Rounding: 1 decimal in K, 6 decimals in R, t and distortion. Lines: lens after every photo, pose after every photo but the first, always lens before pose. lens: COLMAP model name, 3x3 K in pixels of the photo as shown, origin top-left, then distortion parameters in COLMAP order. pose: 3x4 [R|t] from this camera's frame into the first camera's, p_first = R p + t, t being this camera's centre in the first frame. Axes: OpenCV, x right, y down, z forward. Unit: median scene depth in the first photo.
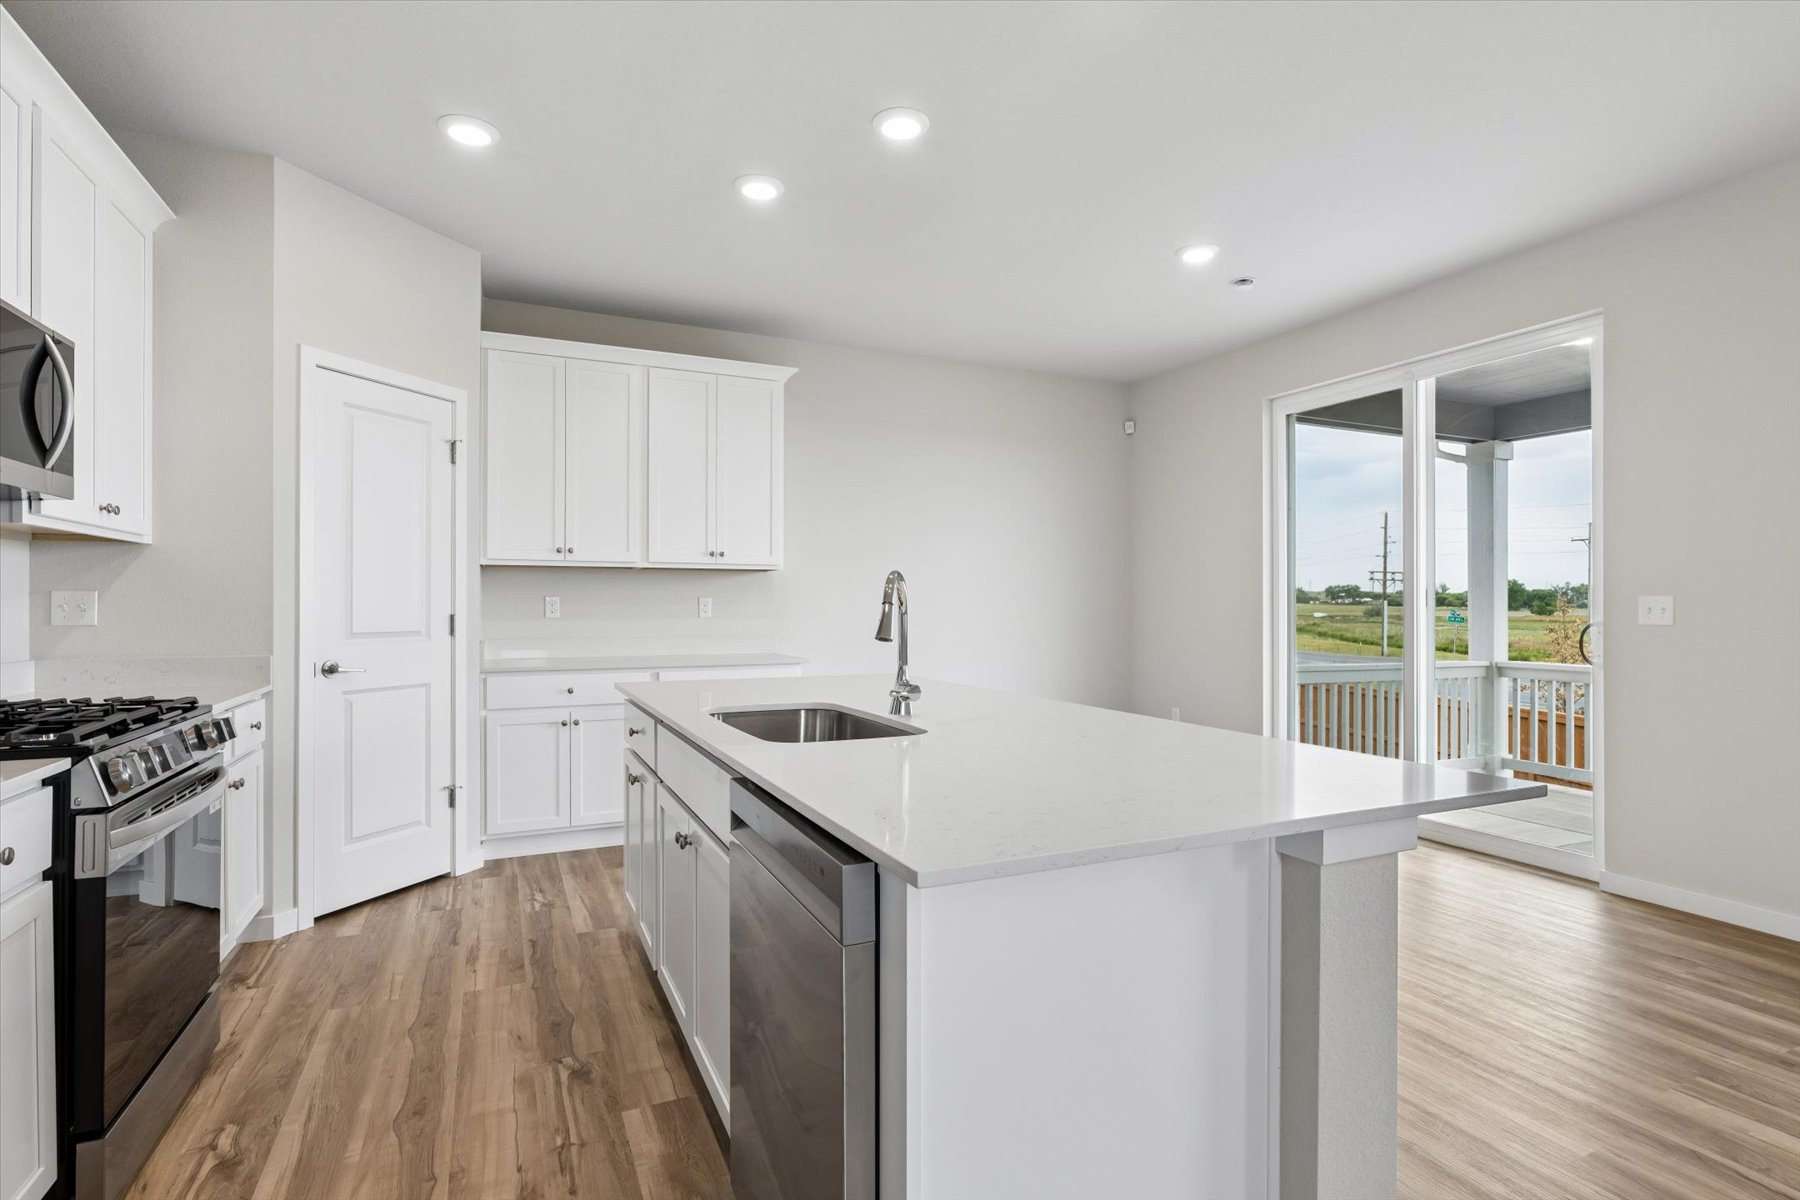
lens RADIAL K [[874.5, 0, 901.4], [0, 874.5, 605.7], [0, 0, 1]] dist [-0.014767, 0.000338]
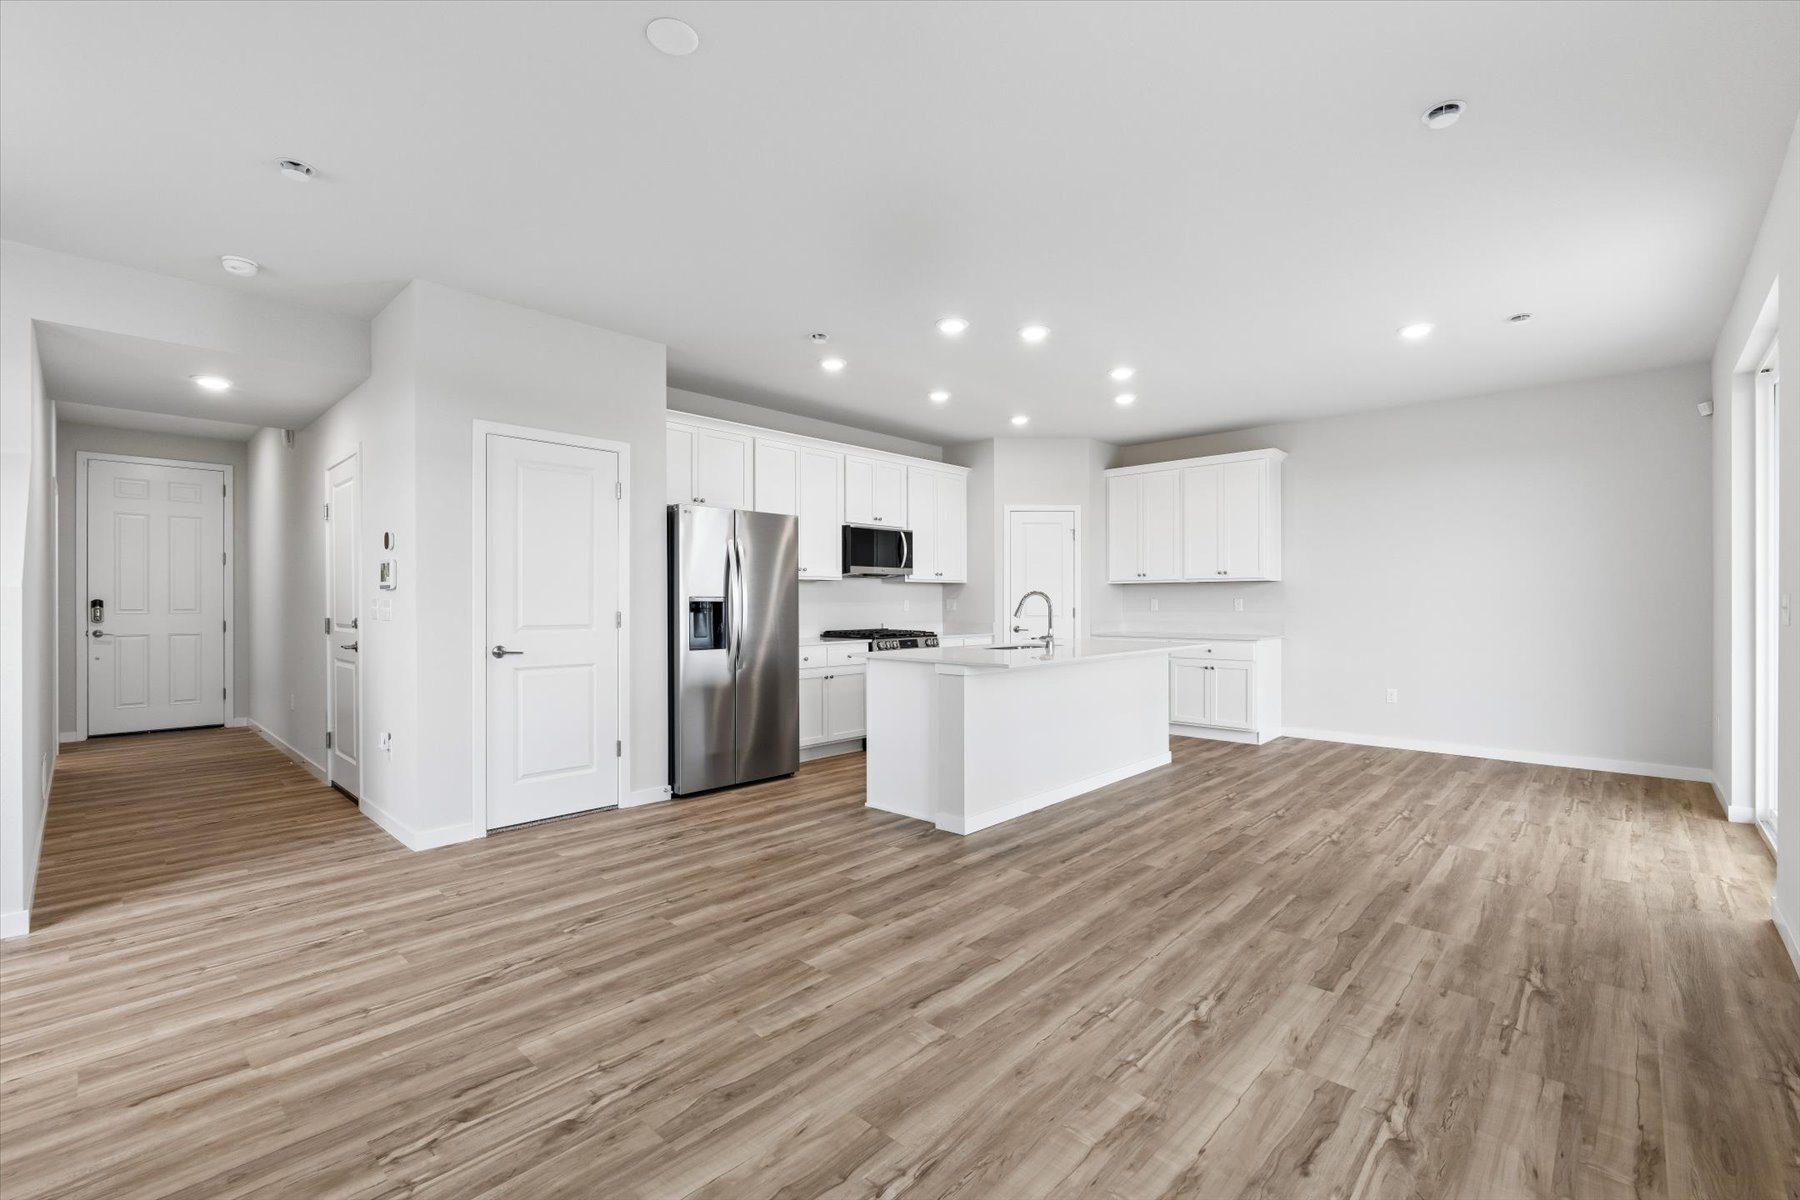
lens RADIAL K [[779.7, 0, 902.1], [0, 779.7, 601.6], [0, 0, 1]] dist [-0.008843, 0.001255]
pose [[0.370439, -0.003281, -0.928851, 1.215002], [0.001474, 0.999995, -0.002944, -0.001905], [0.928856, -0.000279, 0.370441, -0.141792]]
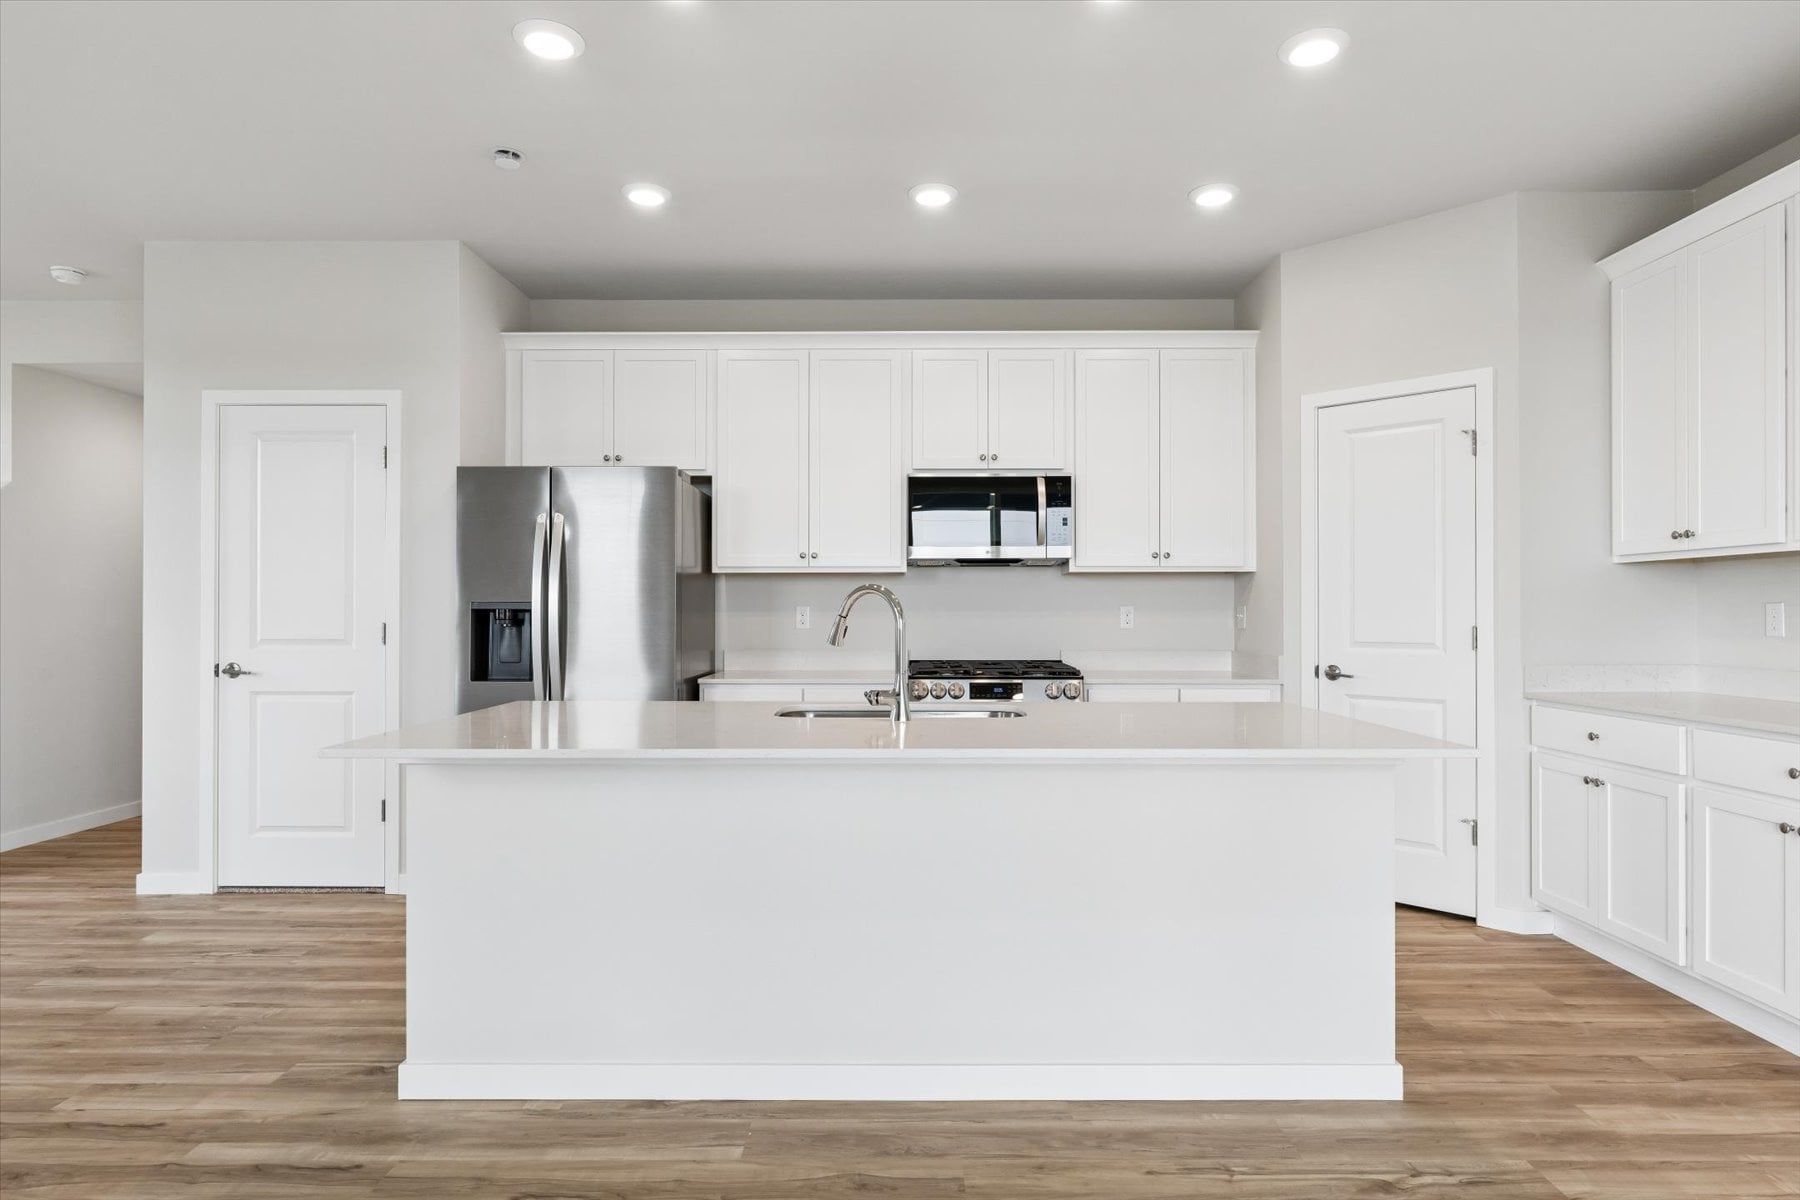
lens RADIAL K [[1014.6, 0, 902.3], [0, 1014.6, 596.0], [0, 0, 1]] dist [-0.010452, 0.004061]
pose [[-0.428037, -0.014647, -0.903643, 0.693596], [-0.001873, 0.999881, -0.015320, -0.003923], [0.903759, -0.004865, -0.428013, 0.960552]]
